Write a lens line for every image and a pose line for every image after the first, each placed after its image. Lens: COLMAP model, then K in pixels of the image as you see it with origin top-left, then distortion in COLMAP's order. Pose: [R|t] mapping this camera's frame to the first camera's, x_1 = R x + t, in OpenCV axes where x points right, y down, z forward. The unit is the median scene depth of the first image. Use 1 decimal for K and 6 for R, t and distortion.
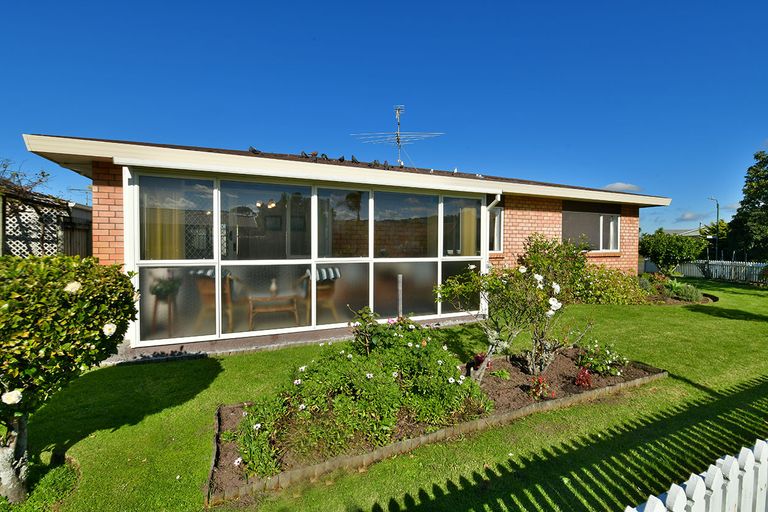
lens RADIAL K [[354.1, 0, 384.0], [0, 354.1, 256.0], [0, 0, 1]] dist [-0.010796, -0.000651]
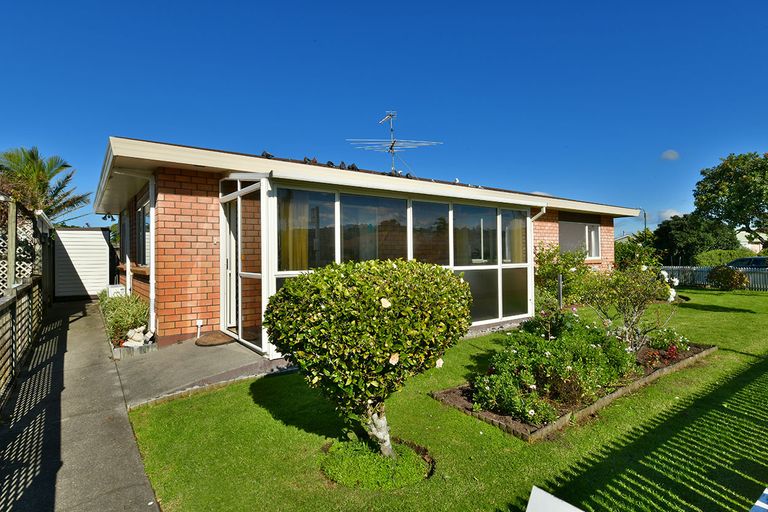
lens RADIAL K [[412.5, 0, 384.0], [0, 412.5, 256.0], [0, 0, 1]] dist [-0.000848, -0.000646]
pose [[0.976286, -0.015671, 0.215918, -0.440015], [0.023311, 0.999187, -0.032880, 0.009258], [-0.215227, 0.037134, 0.975858, -0.146660]]
